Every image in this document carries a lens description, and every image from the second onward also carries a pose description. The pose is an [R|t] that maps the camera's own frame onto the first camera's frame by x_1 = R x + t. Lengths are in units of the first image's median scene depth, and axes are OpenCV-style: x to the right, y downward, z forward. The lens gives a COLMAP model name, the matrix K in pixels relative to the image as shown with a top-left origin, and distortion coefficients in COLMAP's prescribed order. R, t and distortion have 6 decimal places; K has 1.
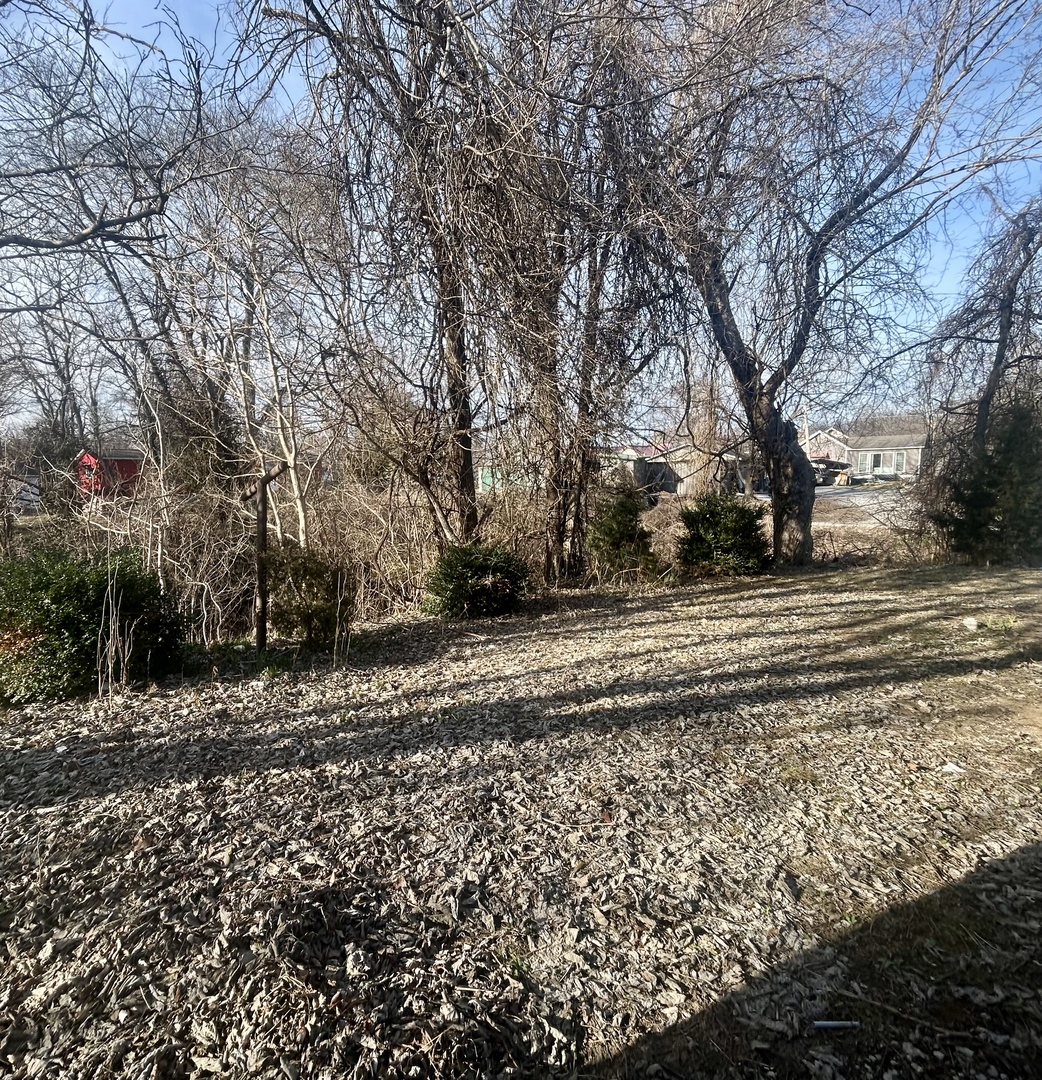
lens RADIAL K [[644.6, 0, 521.0], [0, 644.6, 540.0], [0, 0, 1]] dist [-0.001563, -0.000233]
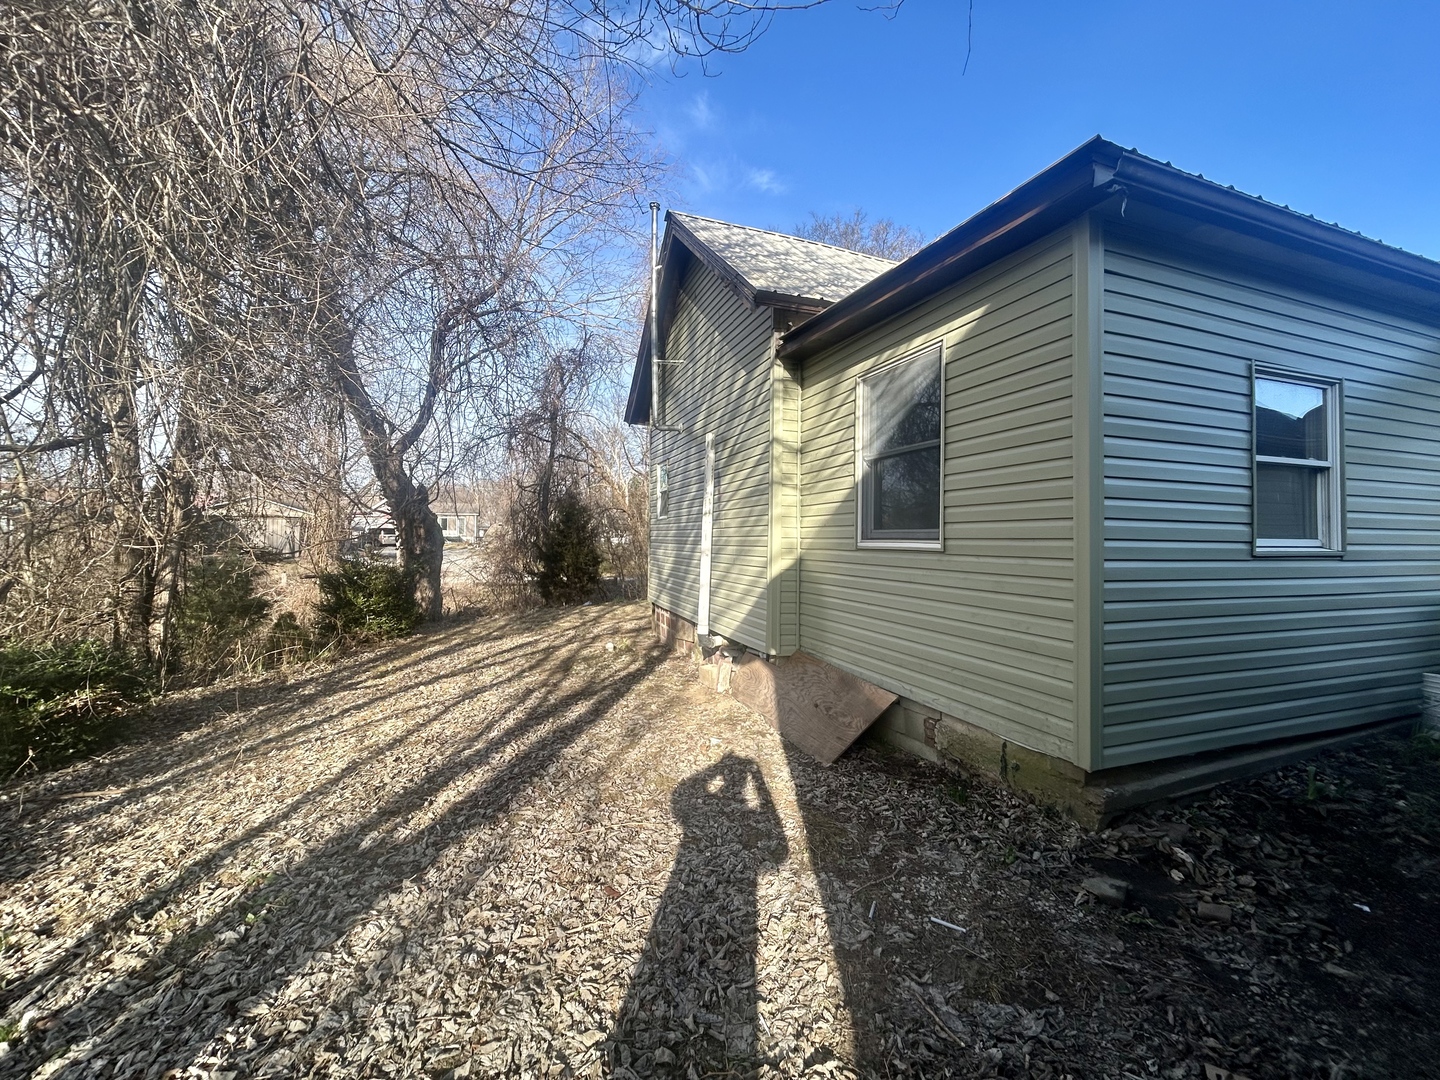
lens RADIAL K [[583.9, 0, 722.2], [0, 583.9, 531.2], [0, 0, 1]] dist [0.001061, 0.000655]
pose [[0.446201, 0.029372, 0.894451, -0.225218], [0.070032, 0.995250, -0.067618, -0.012074], [-0.892189, 0.092812, 0.442024, 0.163486]]
